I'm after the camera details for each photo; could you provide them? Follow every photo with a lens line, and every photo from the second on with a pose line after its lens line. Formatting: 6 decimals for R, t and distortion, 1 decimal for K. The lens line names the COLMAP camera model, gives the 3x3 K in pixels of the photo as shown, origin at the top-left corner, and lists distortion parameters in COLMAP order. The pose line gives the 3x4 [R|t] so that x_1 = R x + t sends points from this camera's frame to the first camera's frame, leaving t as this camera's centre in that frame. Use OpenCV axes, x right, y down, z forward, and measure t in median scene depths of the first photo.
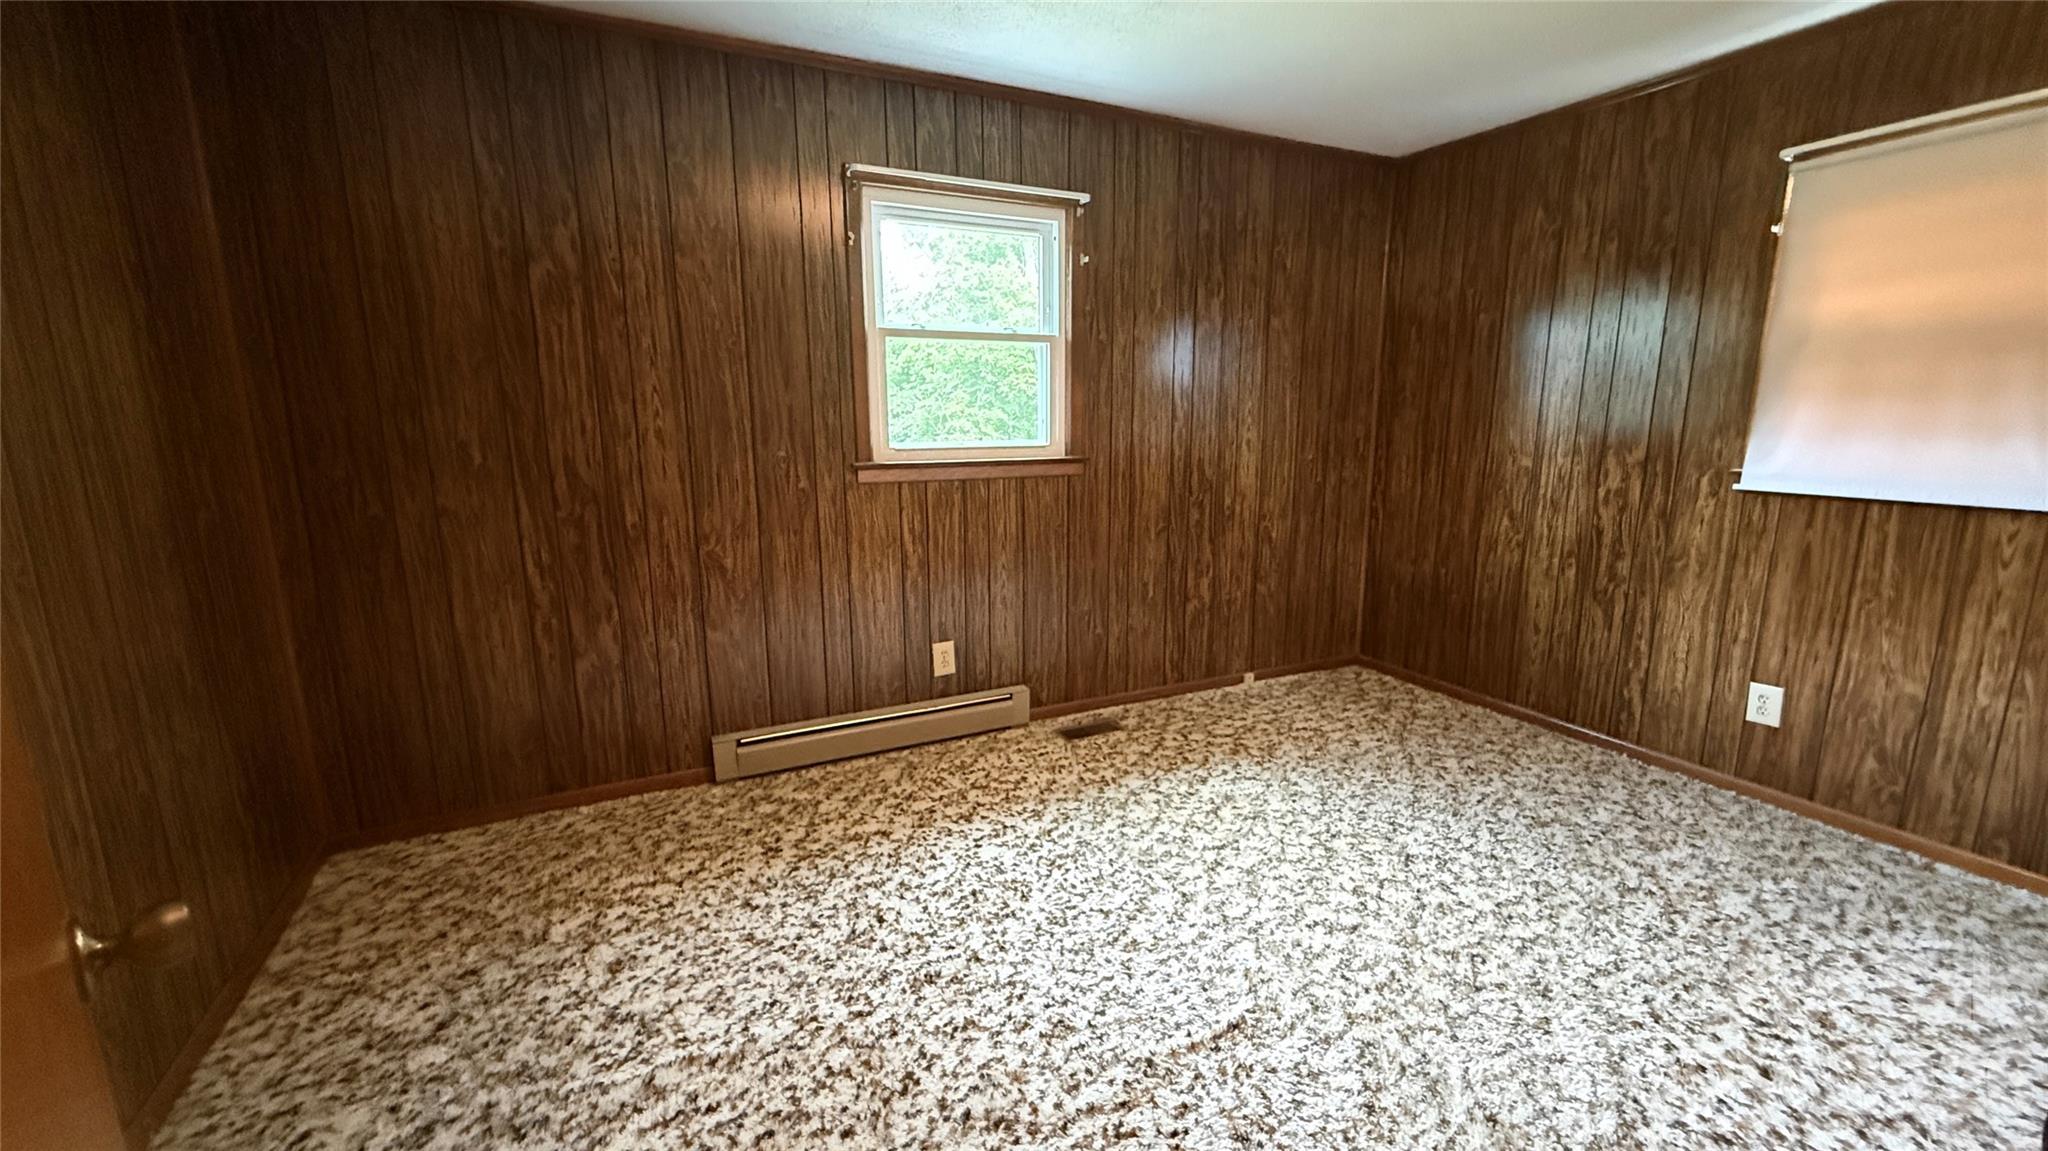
lens RADIAL K [[828.3, 0, 1024.0], [0, 828.3, 575.5], [0, 0, 1]] dist [-0.001121, -0.000320]
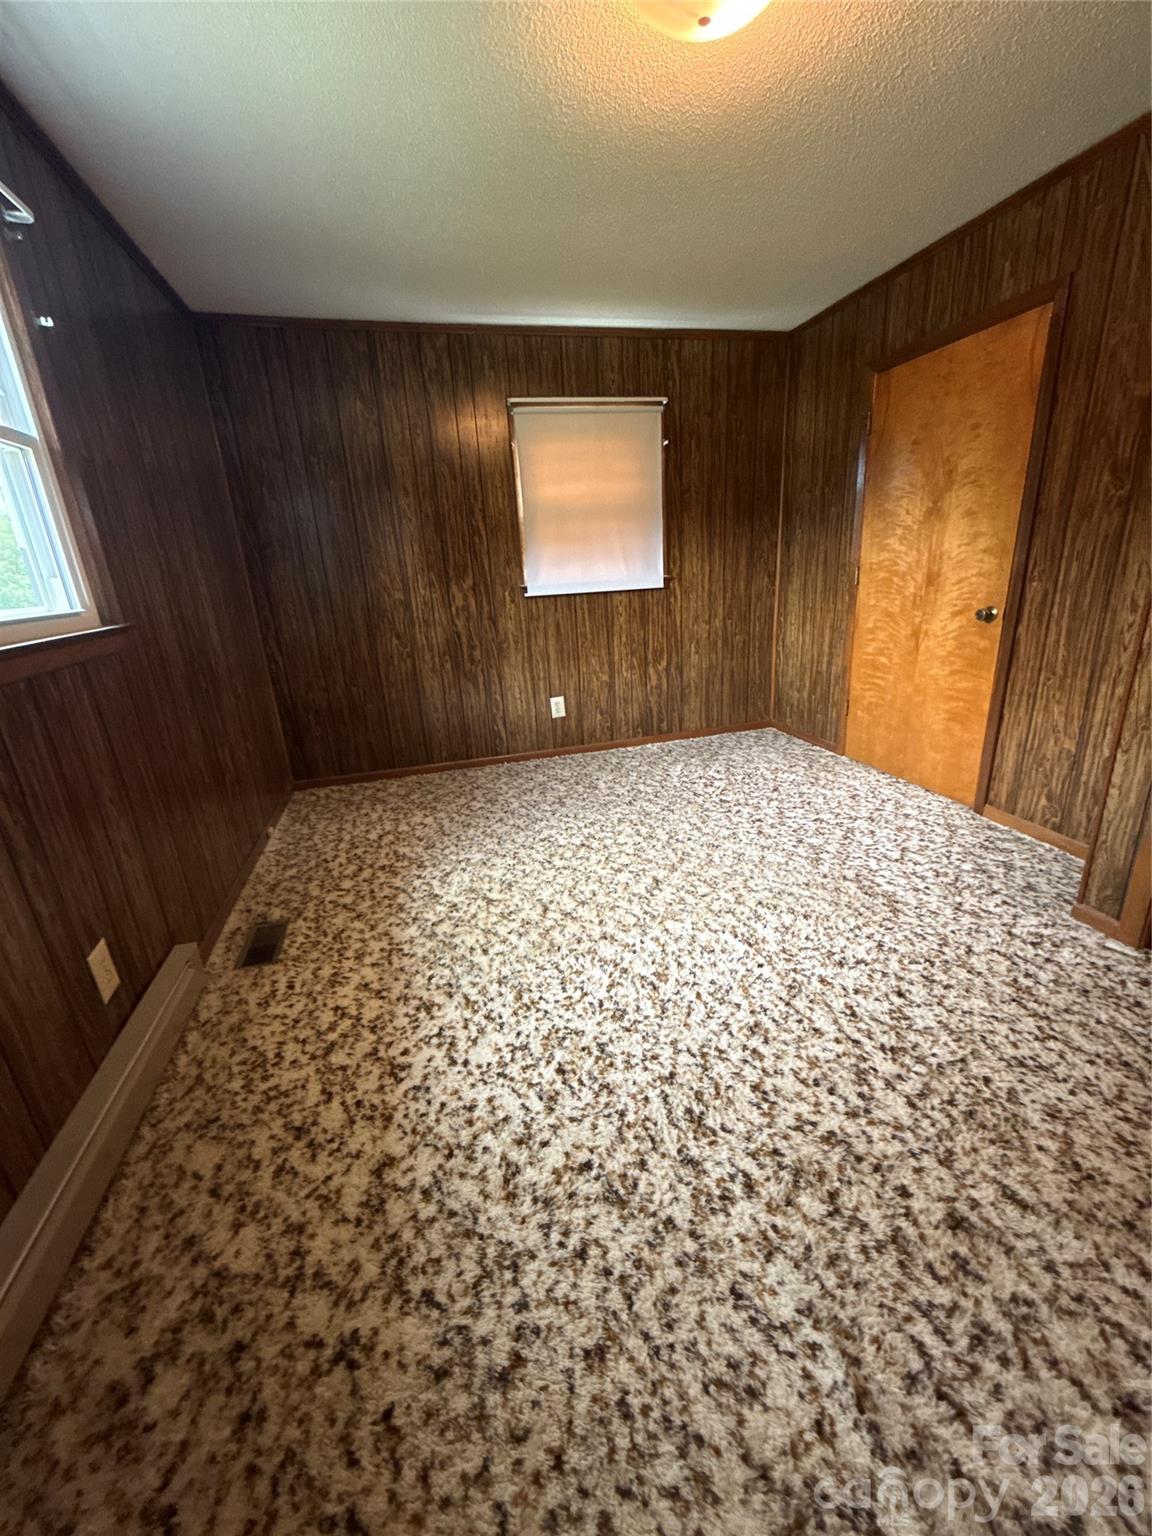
lens RADIAL K [[615.6, 0, 576.0], [0, 615.6, 768.0], [0, 0, 1]] dist [0.000007, 0.000492]
pose [[0.180796, -0.319475, 0.930187, -0.591732], [0.242276, 0.931095, 0.272697, -0.114938], [-0.953213, 0.176060, 0.245739, 0.761720]]
